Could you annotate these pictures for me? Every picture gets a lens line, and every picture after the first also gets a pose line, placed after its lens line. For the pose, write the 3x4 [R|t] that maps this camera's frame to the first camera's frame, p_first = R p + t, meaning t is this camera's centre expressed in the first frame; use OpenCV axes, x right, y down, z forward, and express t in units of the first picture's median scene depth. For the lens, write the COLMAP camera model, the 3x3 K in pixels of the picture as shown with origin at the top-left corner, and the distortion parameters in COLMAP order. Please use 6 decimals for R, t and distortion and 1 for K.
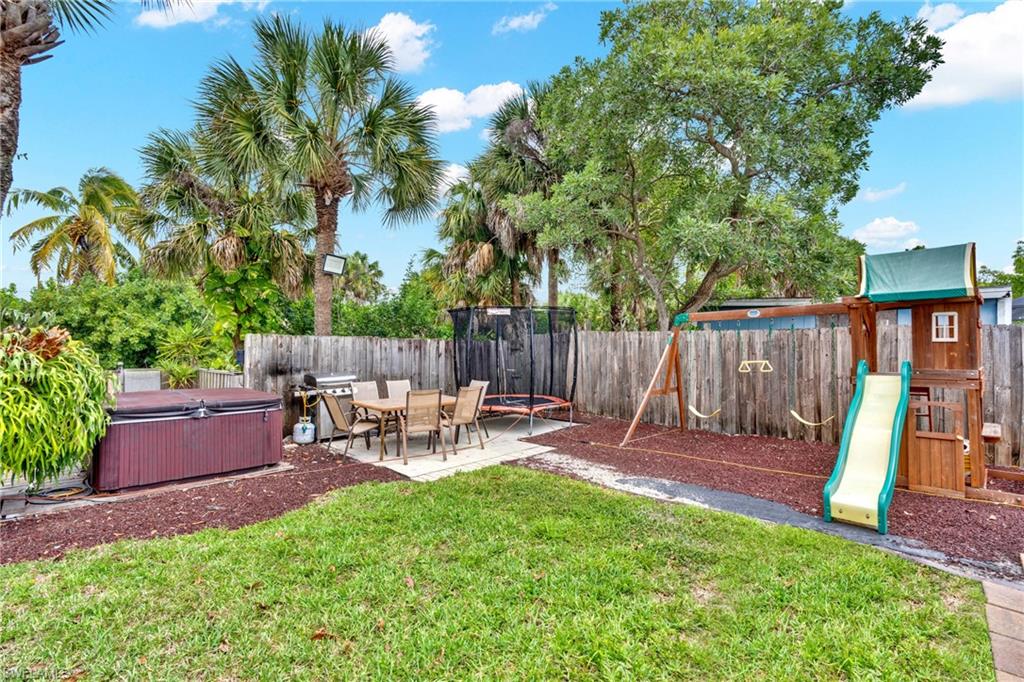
lens RADIAL K [[478.4, 0, 509.6], [0, 478.4, 338.2], [0, 0, 1]] dist [0.000586, 0.000311]
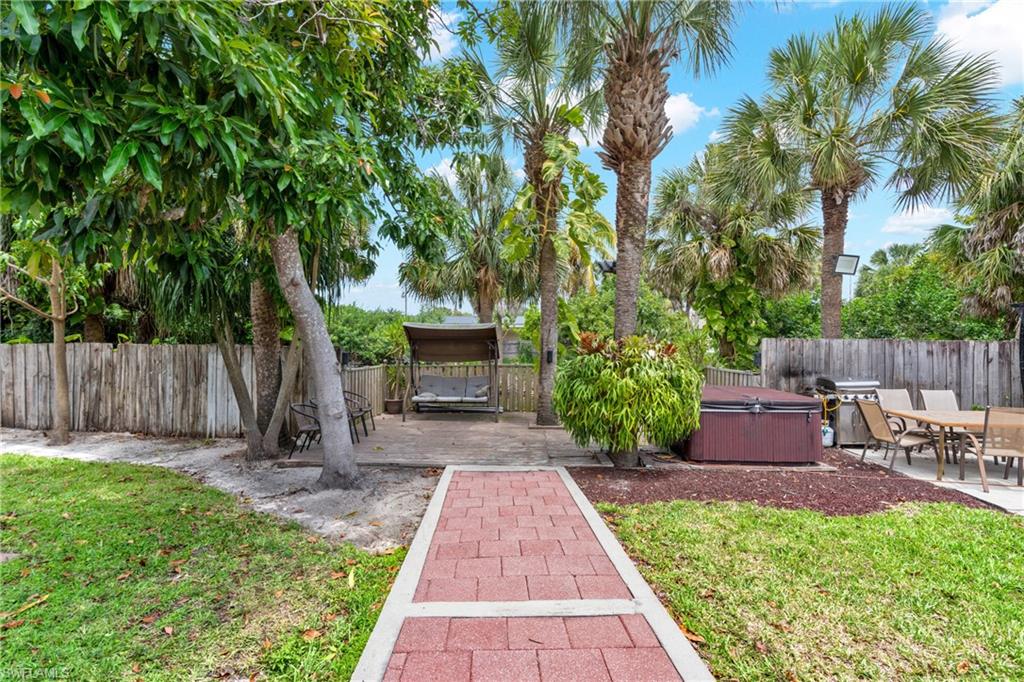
lens RADIAL K [[478.4, 0, 509.6], [0, 478.4, 338.2], [0, 0, 1]] dist [0.000586, 0.000311]
pose [[0.664072, -0.004140, -0.747657, -0.109247], [0.012054, 0.999914, 0.005169, -0.021445], [0.747571, -0.012445, 0.664065, -0.163776]]
